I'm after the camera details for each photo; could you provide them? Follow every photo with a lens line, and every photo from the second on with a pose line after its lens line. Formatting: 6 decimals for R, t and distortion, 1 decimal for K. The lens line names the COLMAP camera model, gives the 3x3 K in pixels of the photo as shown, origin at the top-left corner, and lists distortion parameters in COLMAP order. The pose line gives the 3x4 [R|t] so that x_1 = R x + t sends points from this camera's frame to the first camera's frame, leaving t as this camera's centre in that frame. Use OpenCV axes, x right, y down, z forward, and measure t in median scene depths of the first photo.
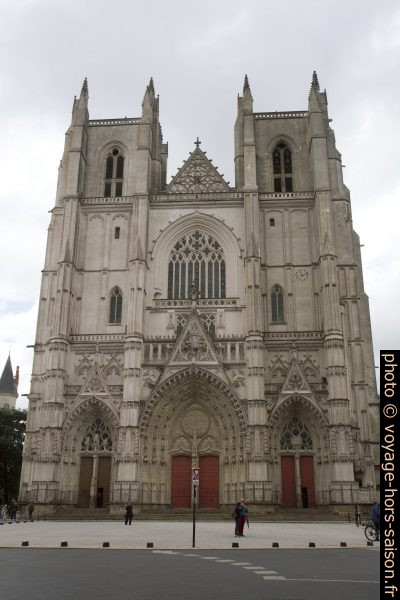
lens RADIAL K [[578.8, 0, 200.2], [0, 578.8, 300.4], [0, 0, 1]] dist [-0.019653, 0.000000]
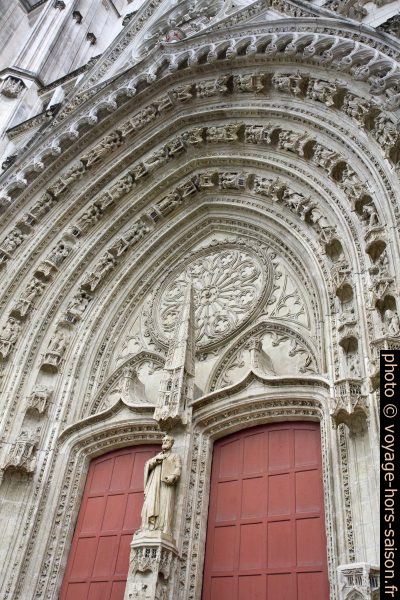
lens RADIAL K [[551.4, 0, 198.2], [0, 551.4, 302.8], [0, 0, 1]] dist [0.008640, 0.000000]
pose [[0.904280, -0.205464, -0.374249, 0.065435], [0.055987, 0.926083, -0.373143, 0.294234], [0.423253, 0.316473, 0.848941, 0.839060]]
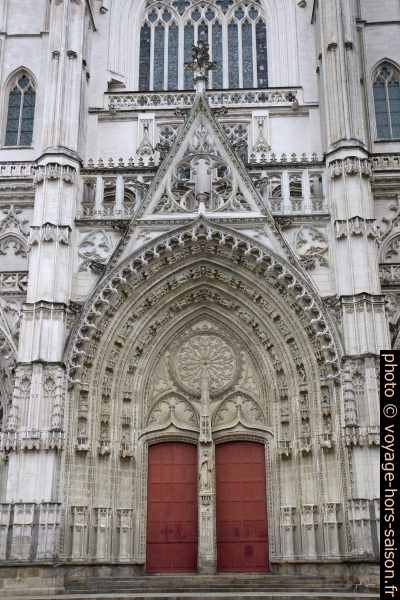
lens RADIAL K [[697.1, 0, 199.4], [0, 697.1, 298.4], [0, 0, 1]] dist [0.052373, 0.000000]
pose [[0.999470, 0.000542, 0.032538, -0.029301], [-0.000054, 0.999887, -0.015008, 0.174547], [-0.032543, 0.014998, 0.999358, 0.503586]]
